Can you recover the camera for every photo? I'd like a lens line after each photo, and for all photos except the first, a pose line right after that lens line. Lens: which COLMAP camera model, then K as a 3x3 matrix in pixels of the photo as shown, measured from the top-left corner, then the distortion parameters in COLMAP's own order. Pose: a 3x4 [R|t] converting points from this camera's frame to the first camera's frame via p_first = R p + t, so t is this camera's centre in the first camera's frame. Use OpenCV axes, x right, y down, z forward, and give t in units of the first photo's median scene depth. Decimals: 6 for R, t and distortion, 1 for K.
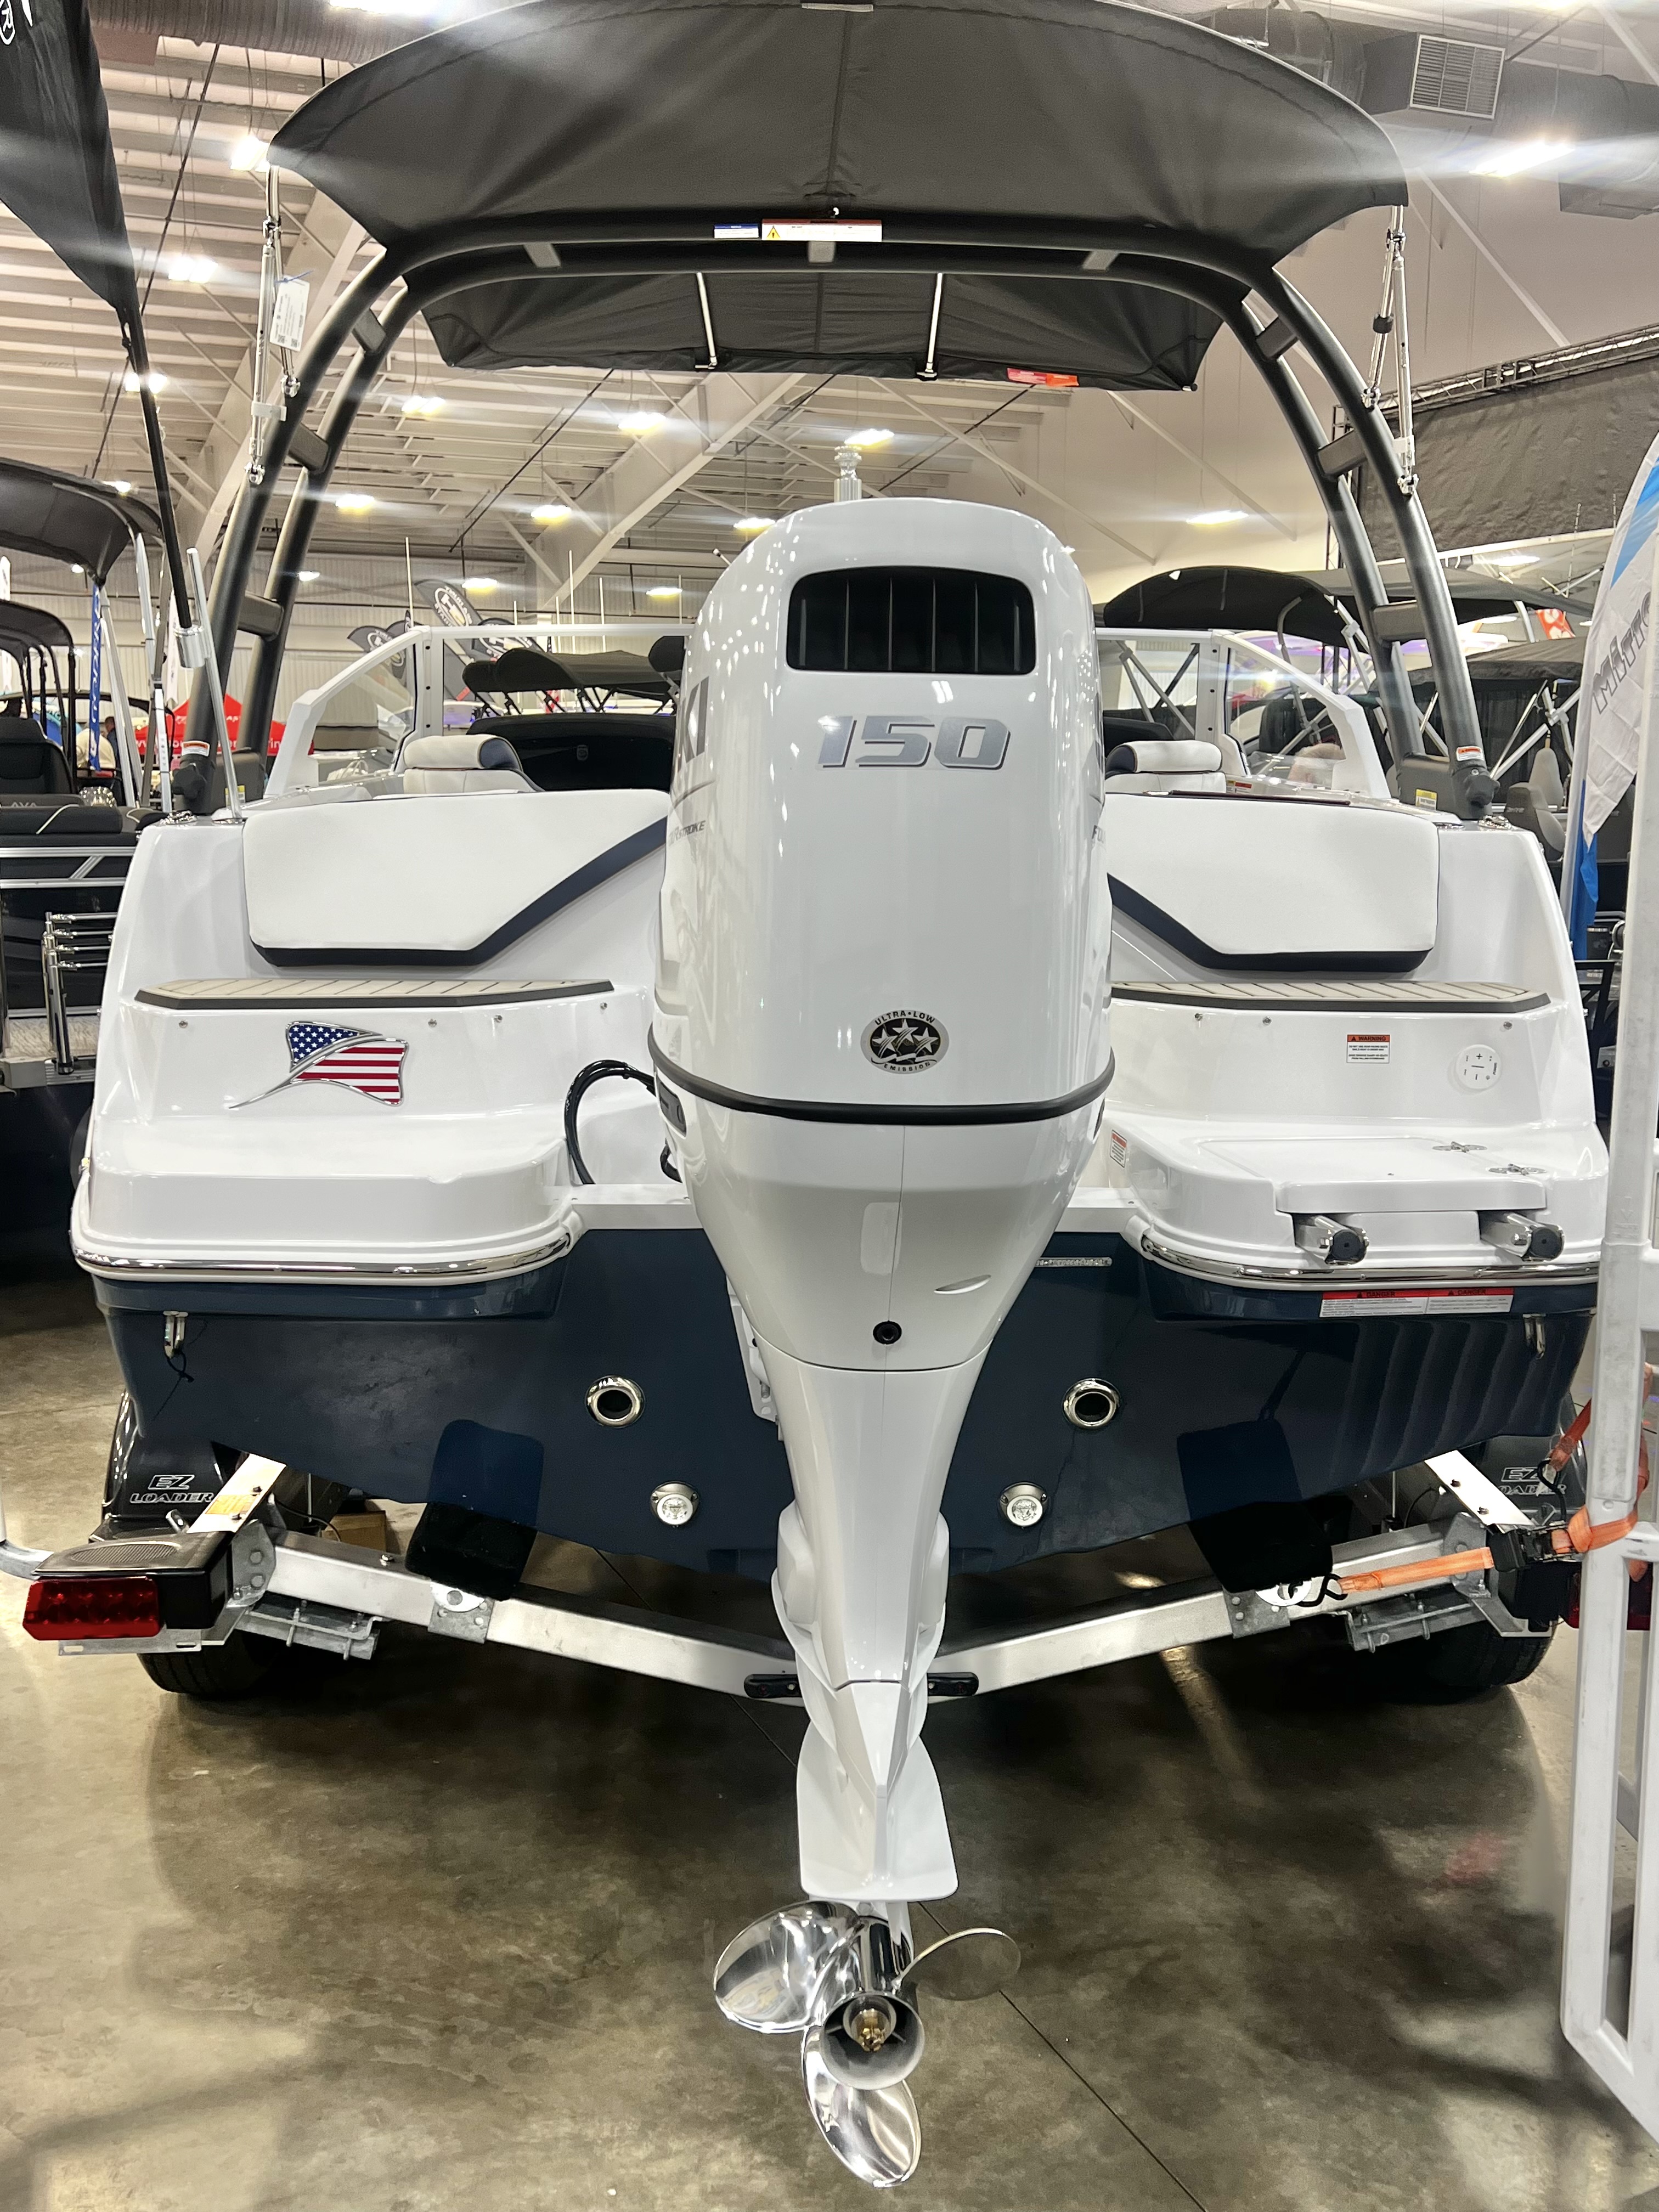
lens RADIAL K [[2043.5, 0, 829.5], [0, 2043.5, 1106.0], [0, 0, 1]] dist [0.009969, 0.010287]
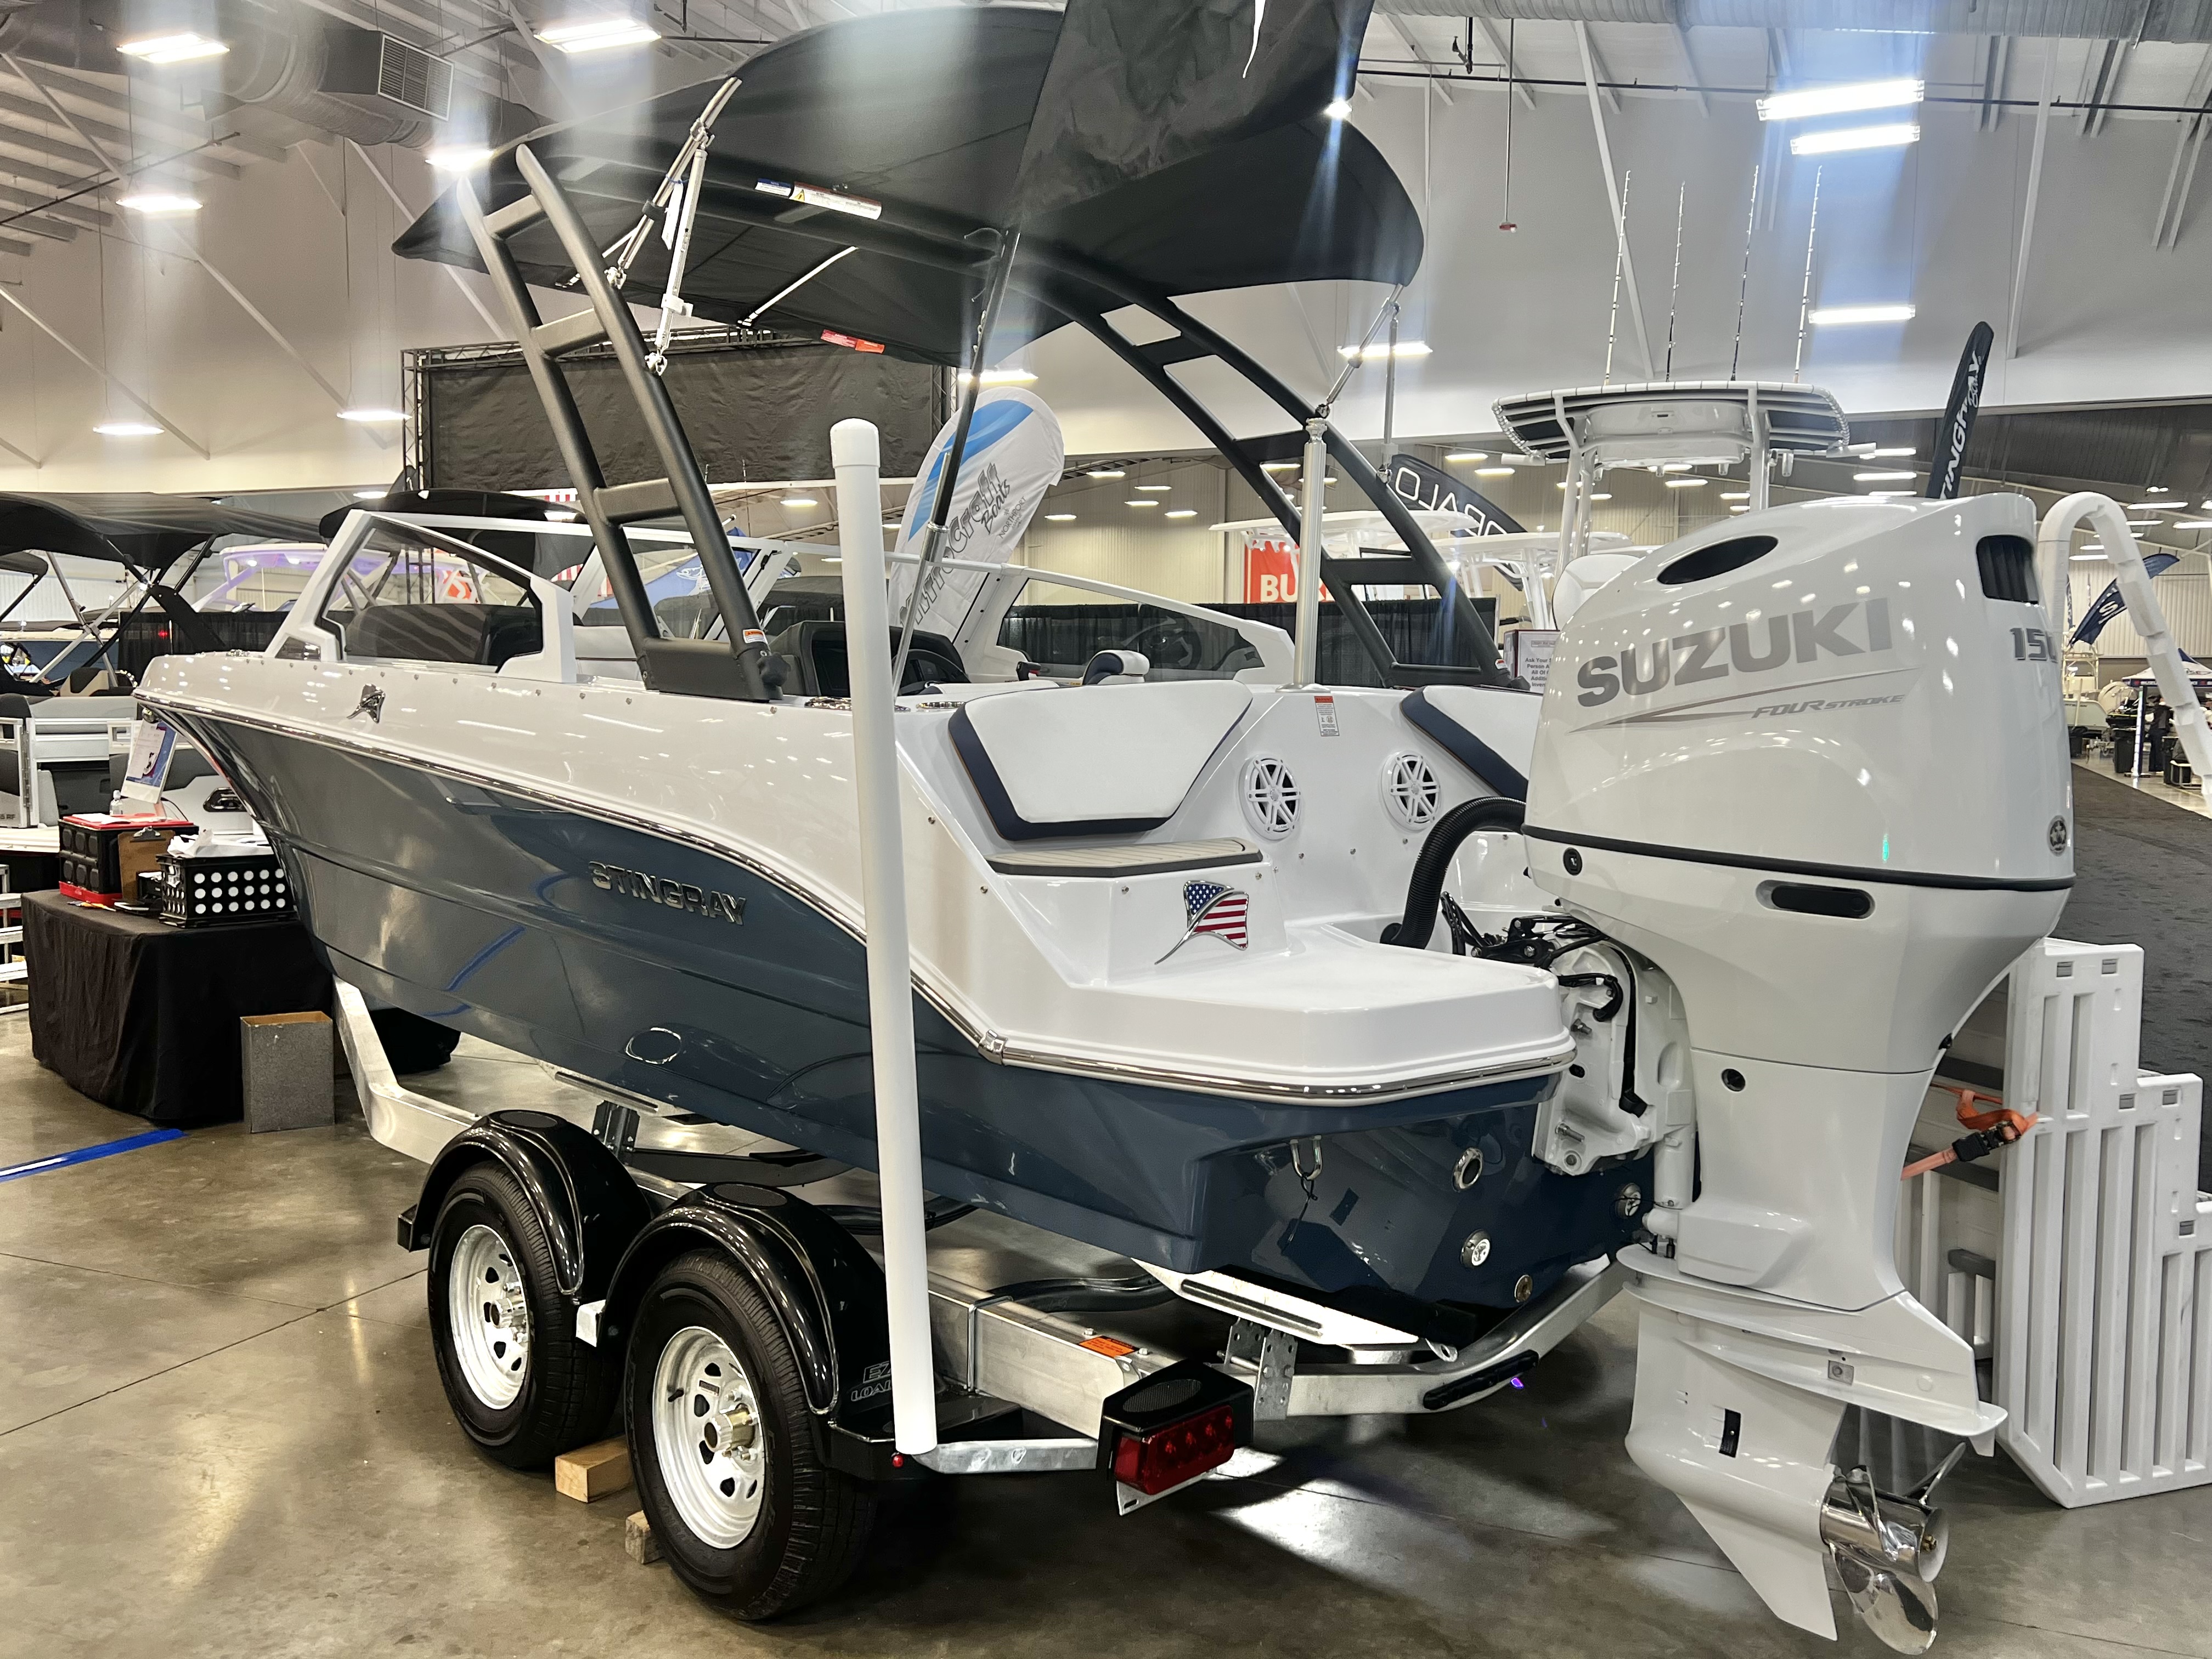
lens RADIAL K [[1818.9, 0, 1106.0], [0, 1818.9, 829.5], [0, 0, 1]] dist [0.002164, 0.000411]
pose [[0.769741, -0.028033, 0.637741, -0.922212], [0.079746, 0.995432, -0.052496, -0.019877], [-0.633356, 0.091266, 0.768460, 0.258418]]
